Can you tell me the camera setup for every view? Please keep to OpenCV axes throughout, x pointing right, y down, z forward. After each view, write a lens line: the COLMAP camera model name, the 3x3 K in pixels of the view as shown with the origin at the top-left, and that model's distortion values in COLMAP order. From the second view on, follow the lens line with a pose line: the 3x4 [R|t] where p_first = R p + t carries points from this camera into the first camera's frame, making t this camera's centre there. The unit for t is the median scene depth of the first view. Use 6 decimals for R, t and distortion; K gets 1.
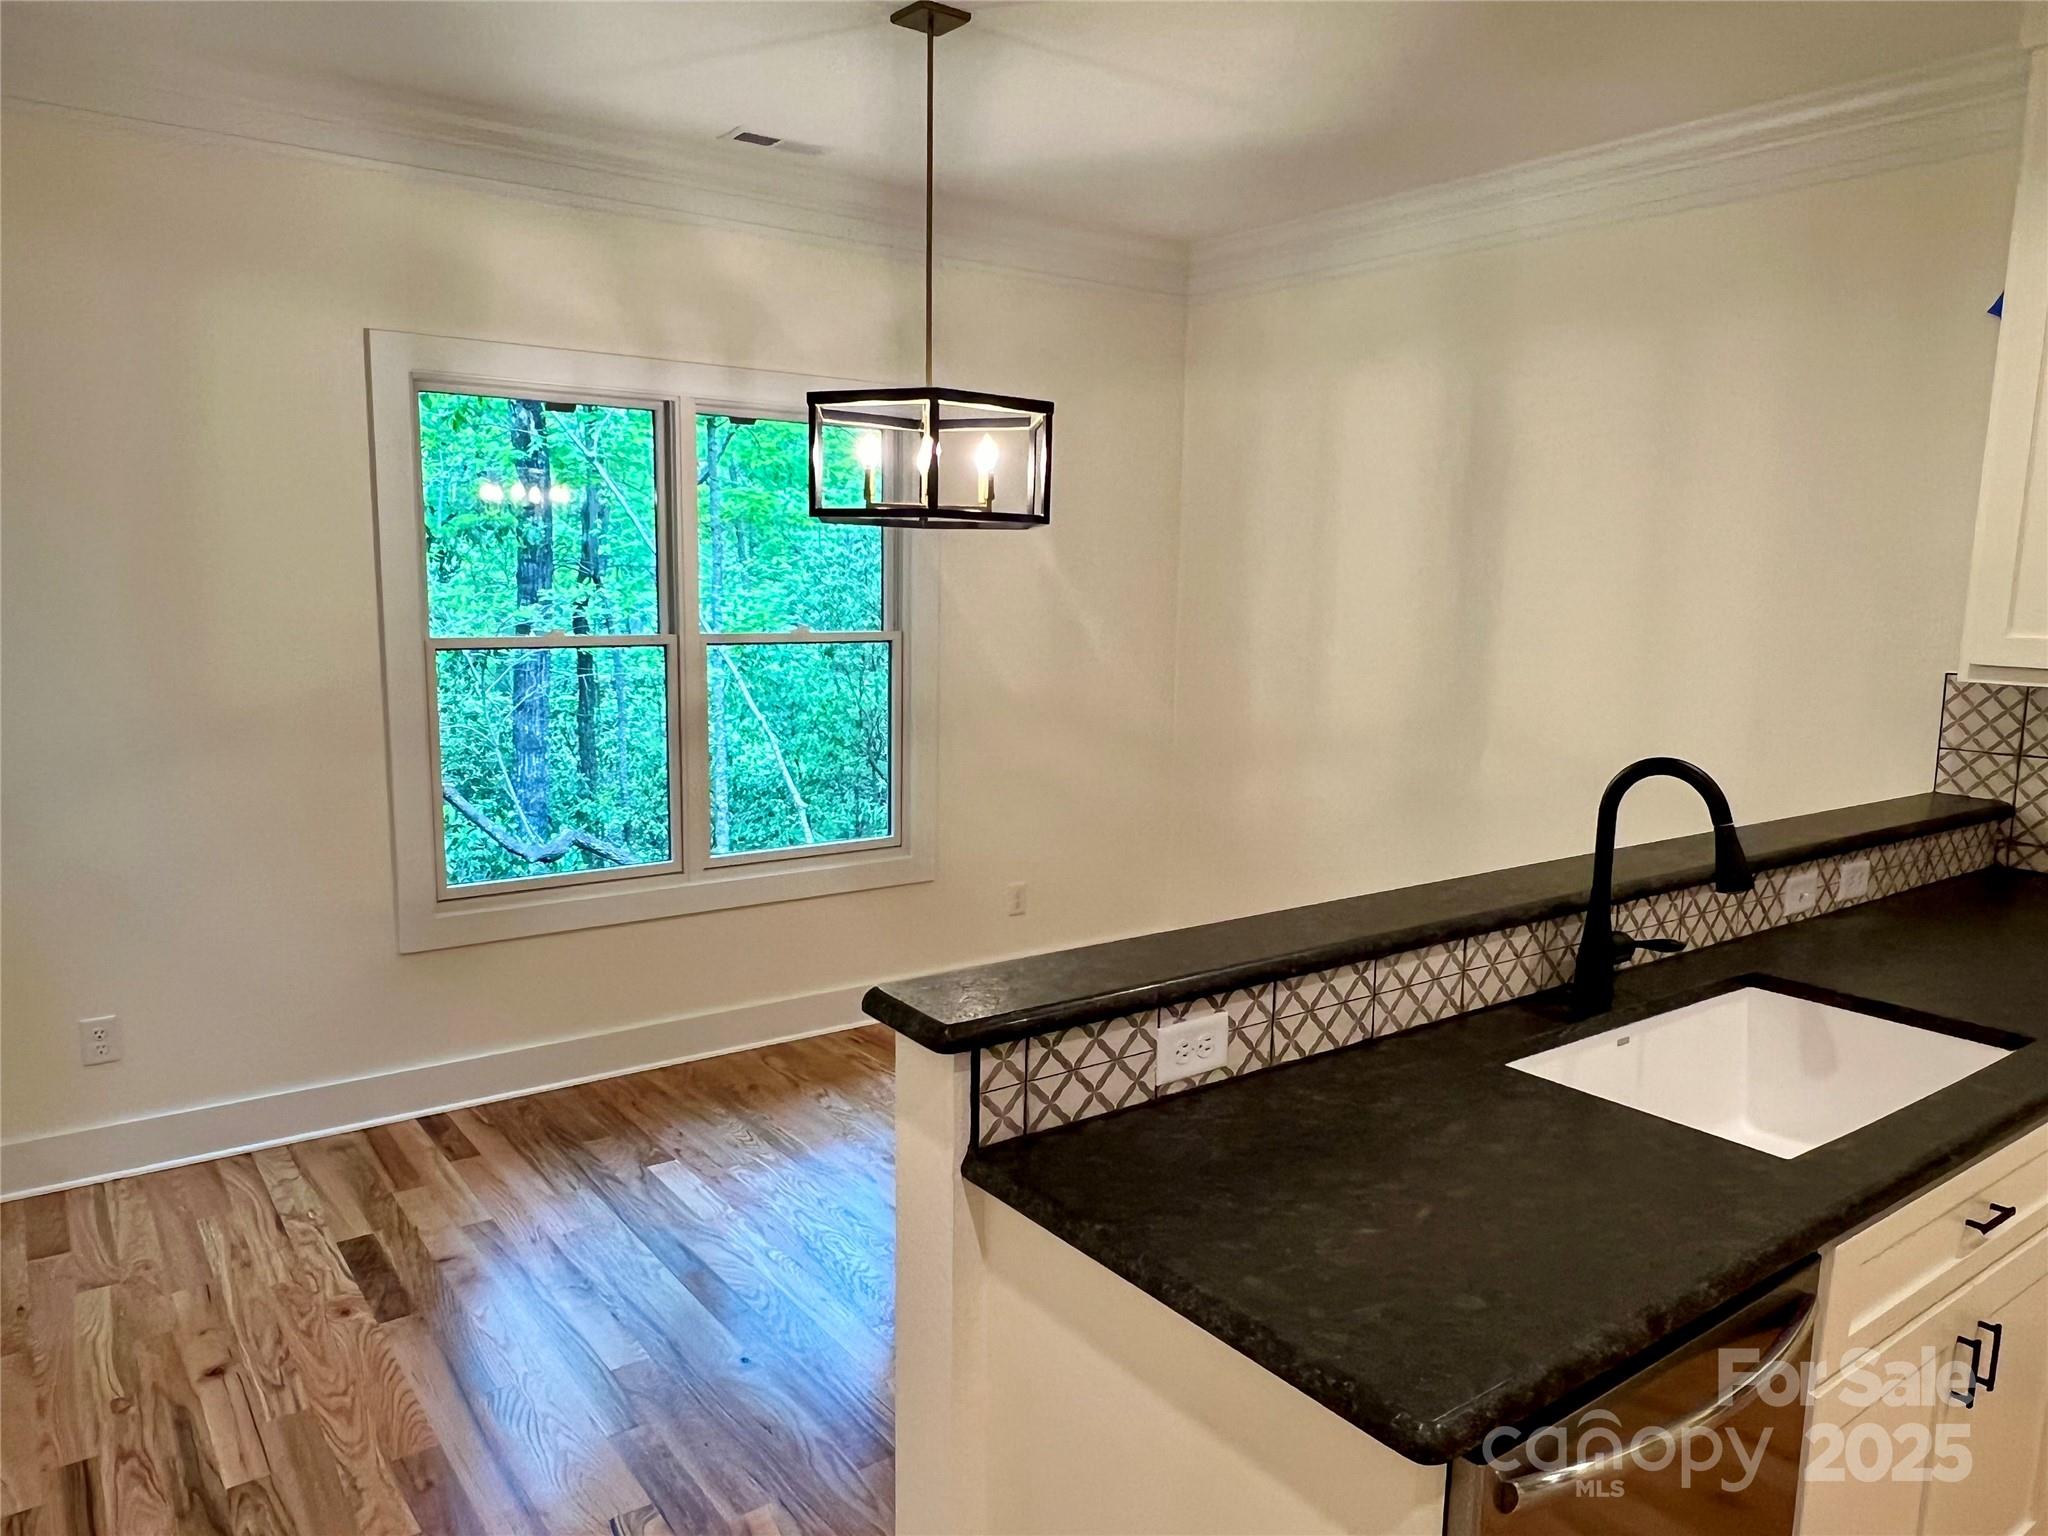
lens RADIAL K [[1391.7, 0, 1020.2], [0, 1391.7, 776.6], [0, 0, 1]] dist [0.001577, -0.000883]
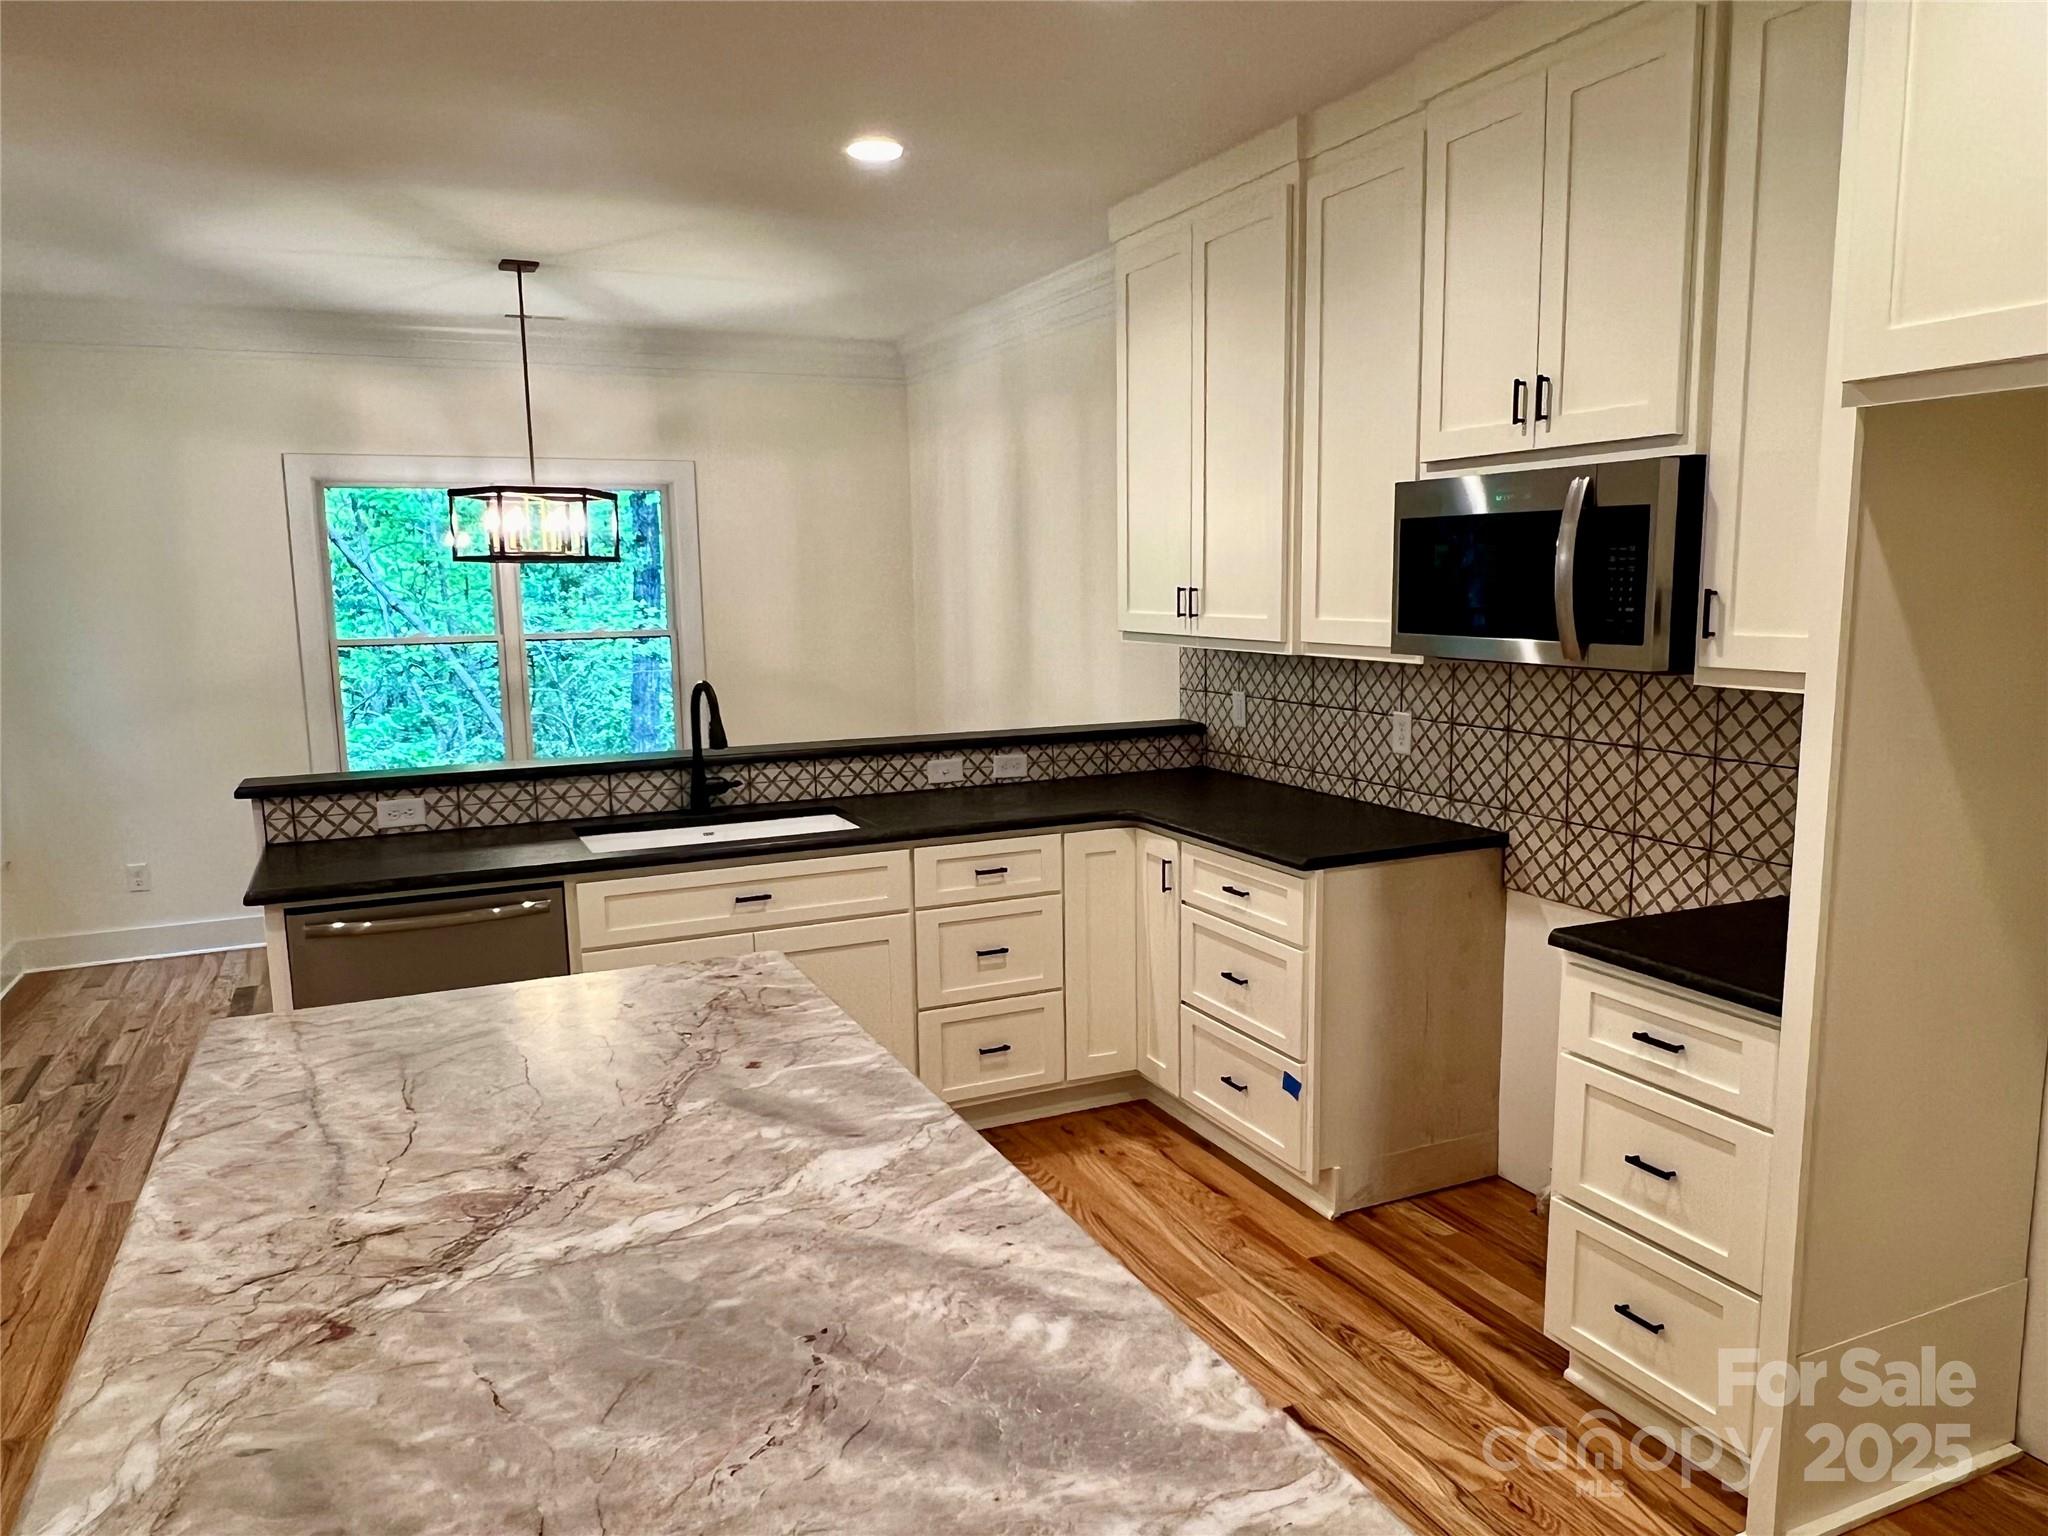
lens RADIAL K [[1391.7, 0, 1024.0], [0, 1391.7, 771.4], [0, 0, 1]] dist [0.001577, -0.000883]
pose [[0.979465, -0.003398, -0.201585, 1.284214], [0.001992, 0.999972, -0.007179, 0.125837], [0.201604, 0.006630, 0.979445, -0.785079]]
